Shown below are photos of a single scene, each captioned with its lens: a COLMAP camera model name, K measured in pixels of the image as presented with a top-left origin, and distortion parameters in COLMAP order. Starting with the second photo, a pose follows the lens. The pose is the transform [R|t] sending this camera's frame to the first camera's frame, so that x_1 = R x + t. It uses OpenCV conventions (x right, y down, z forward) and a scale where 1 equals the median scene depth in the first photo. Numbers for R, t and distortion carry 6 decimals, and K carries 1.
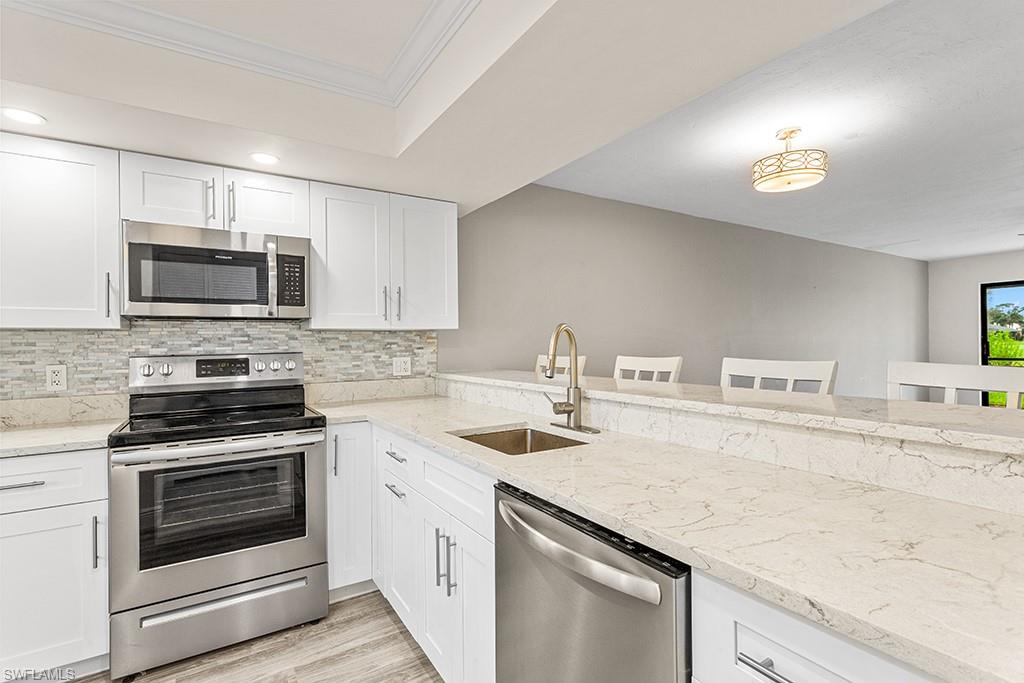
lens RADIAL K [[492.5, 0, 510.1], [0, 492.5, 340.4], [0, 0, 1]] dist [-0.002668, 0.002199]
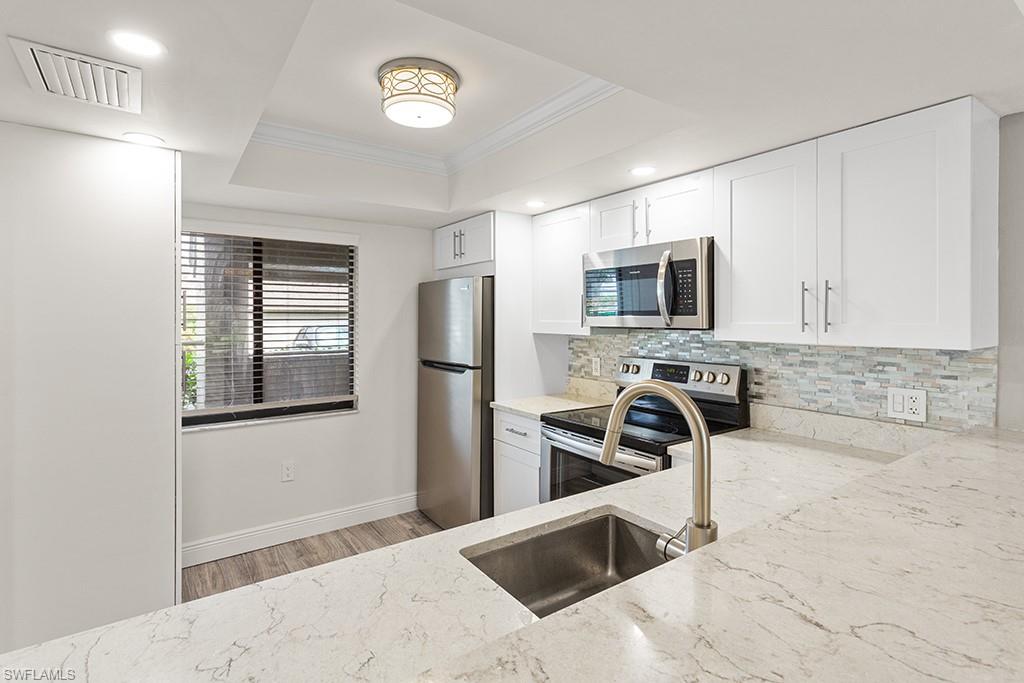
lens RADIAL K [[492.5, 0, 501.8], [0, 492.5, 321.0], [0, 0, 1]] dist [-0.002668, 0.002199]
pose [[0.030798, 0.021872, -0.999286, 0.425722], [0.007624, 0.999726, 0.022116, -0.076810], [0.999497, -0.008300, 0.030622, 0.586402]]
